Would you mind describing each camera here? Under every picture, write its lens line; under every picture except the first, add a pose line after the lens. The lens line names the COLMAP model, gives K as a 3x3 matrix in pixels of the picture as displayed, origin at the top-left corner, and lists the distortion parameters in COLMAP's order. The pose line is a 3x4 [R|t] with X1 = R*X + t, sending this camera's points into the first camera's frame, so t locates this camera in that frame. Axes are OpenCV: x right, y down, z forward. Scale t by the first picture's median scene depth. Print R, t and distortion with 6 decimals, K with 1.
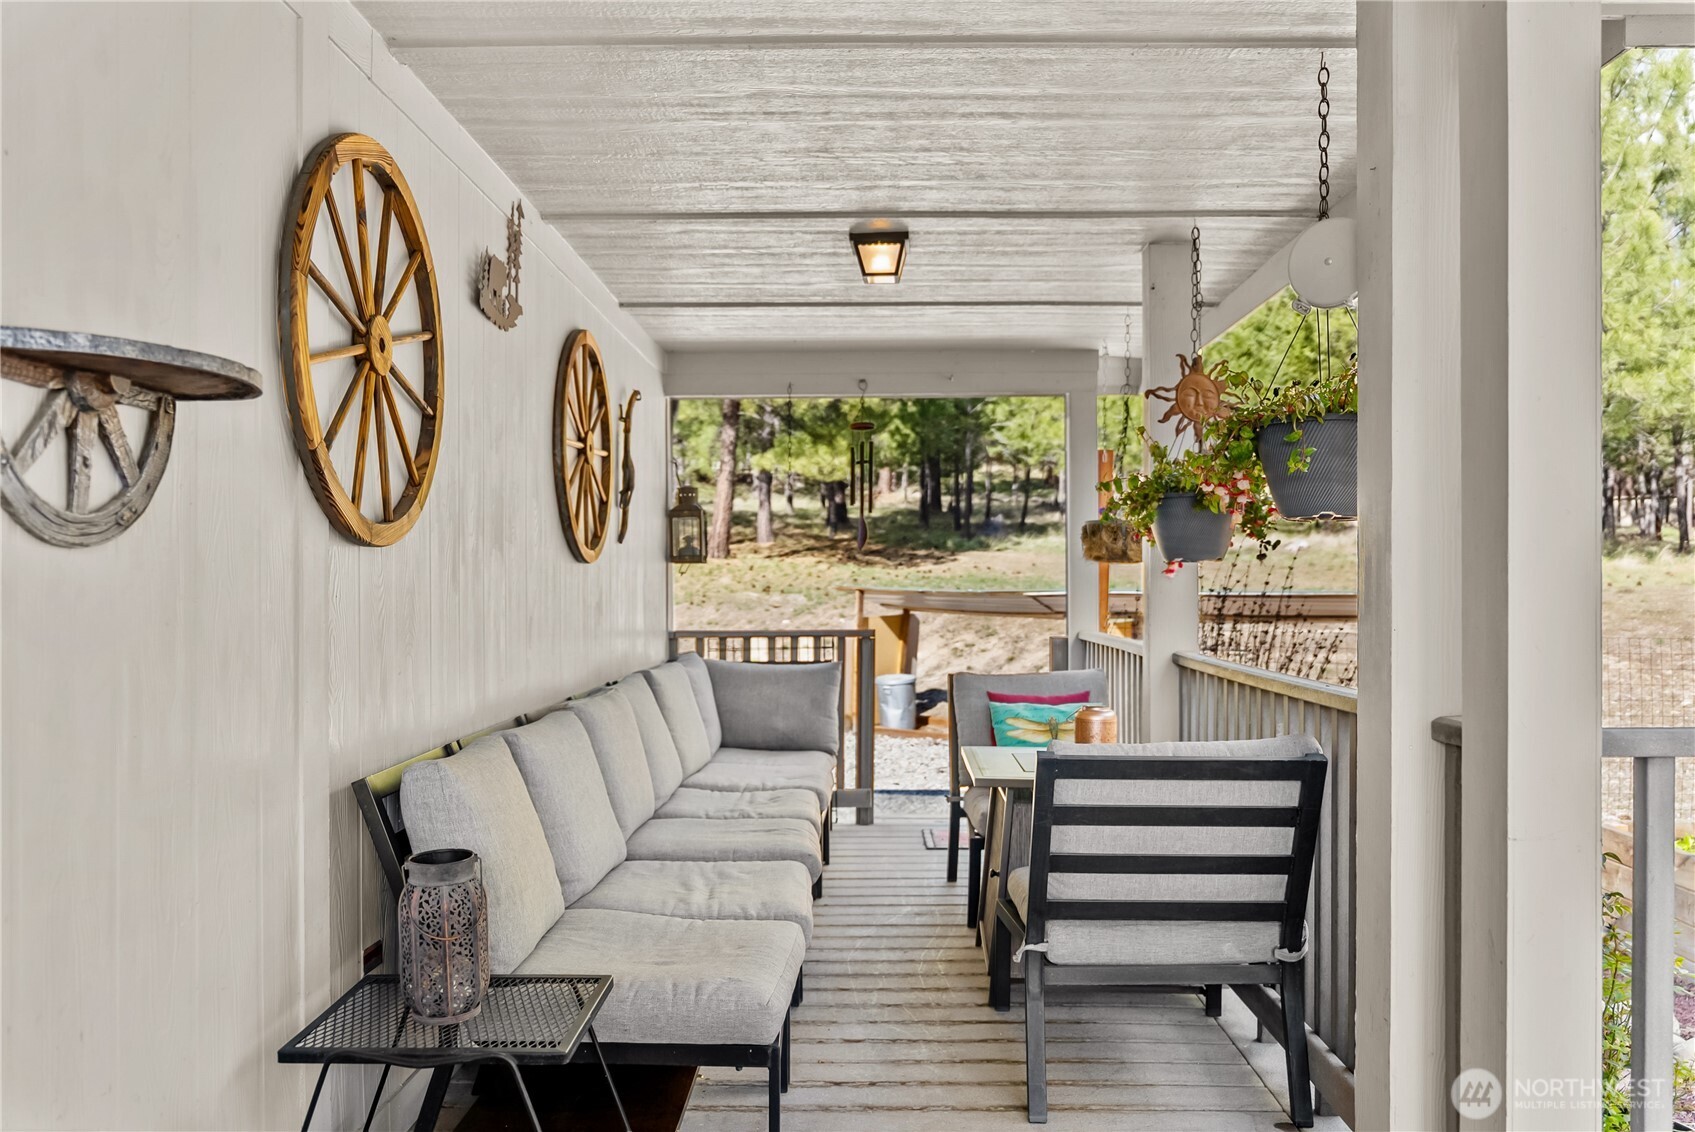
lens RADIAL K [[1317.3, 0, 839.5], [0, 1317.3, 579.1], [0, 0, 1]] dist [-0.001097, -0.005604]
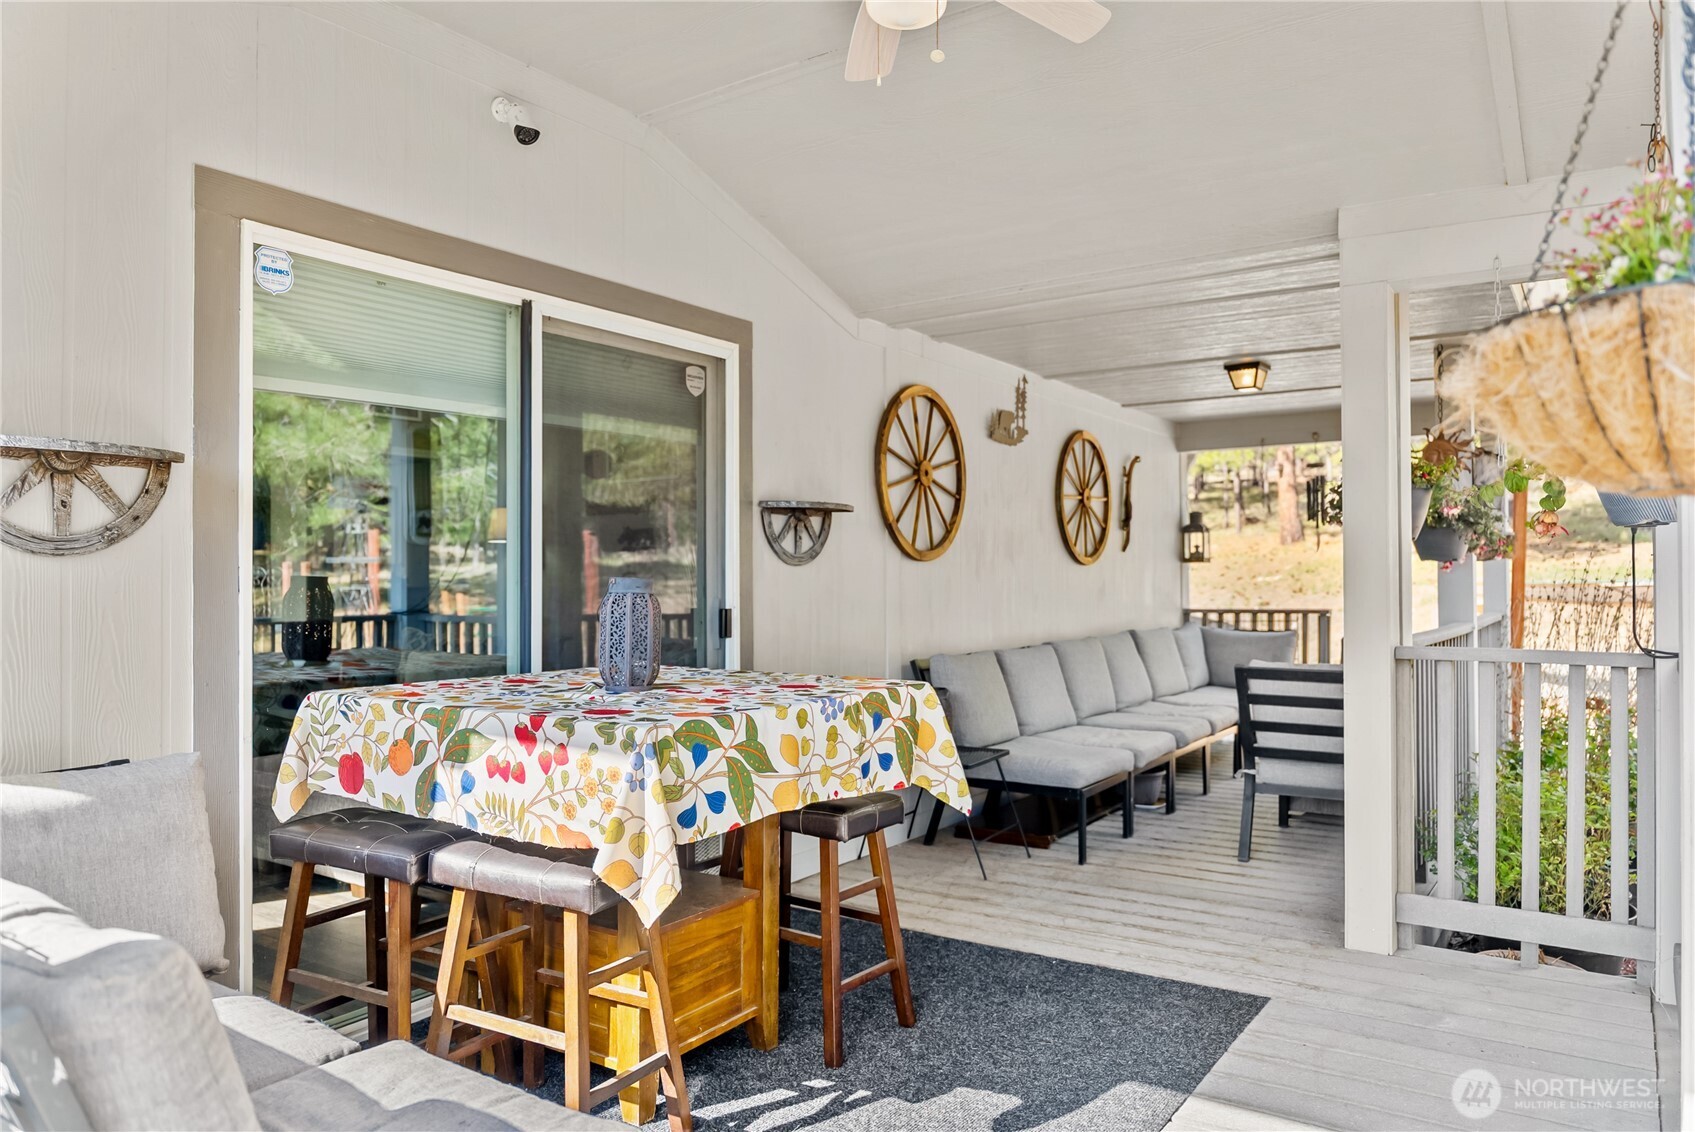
lens RADIAL K [[1168.5, 0, 850.3], [0, 1168.5, 568.0], [0, 0, 1]] dist [-0.007806, -0.009734]
pose [[0.846886, -0.006153, -0.531739, 0.449467], [0.004448, 0.999980, -0.004488, -0.003001], [0.531756, 0.001435, 0.846897, -0.573528]]
